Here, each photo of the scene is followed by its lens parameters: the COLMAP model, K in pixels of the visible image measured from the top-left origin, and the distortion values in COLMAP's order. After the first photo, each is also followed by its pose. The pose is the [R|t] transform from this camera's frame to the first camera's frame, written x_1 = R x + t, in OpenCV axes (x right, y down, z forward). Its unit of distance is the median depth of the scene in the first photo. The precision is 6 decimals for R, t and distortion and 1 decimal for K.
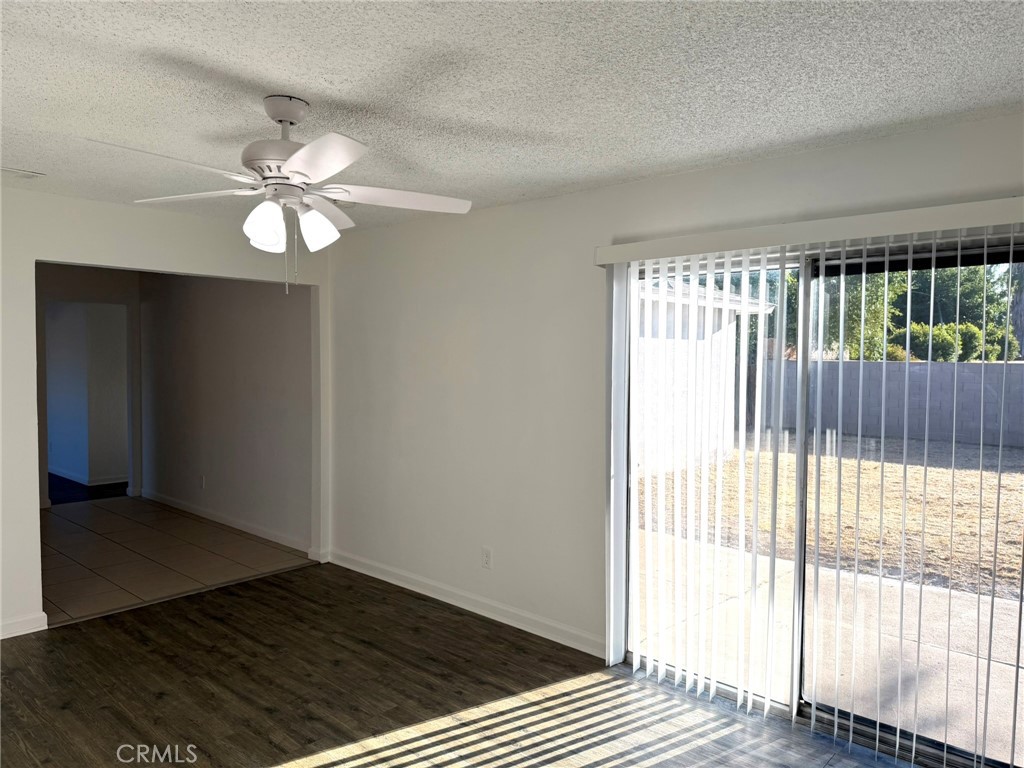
lens RADIAL K [[723.9, 0, 512.0], [0, 723.9, 384.0], [0, 0, 1]] dist [0.056093, -0.073339]
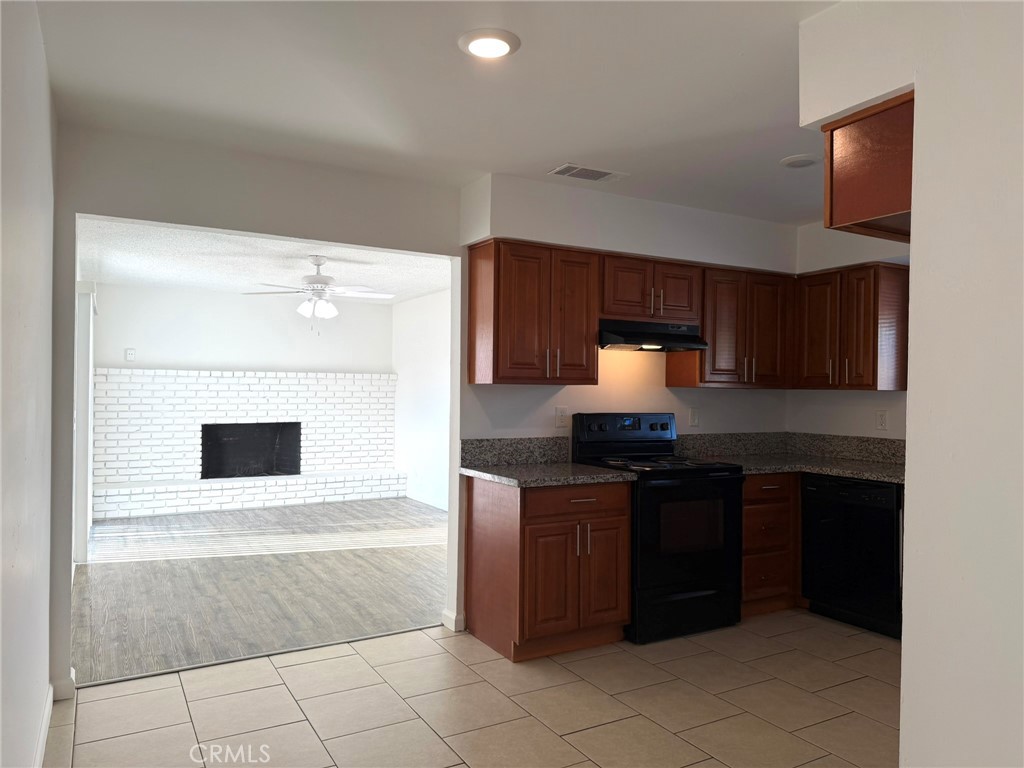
lens RADIAL K [[722.9, 0, 515.0], [0, 722.9, 387.4], [0, 0, 1]] dist [0.057023, -0.076483]
pose [[-0.950832, -0.019700, 0.309081, -1.240166], [-0.008335, 0.999241, 0.038047, -0.037113], [-0.309596, 0.033600, -0.950274, 2.287183]]
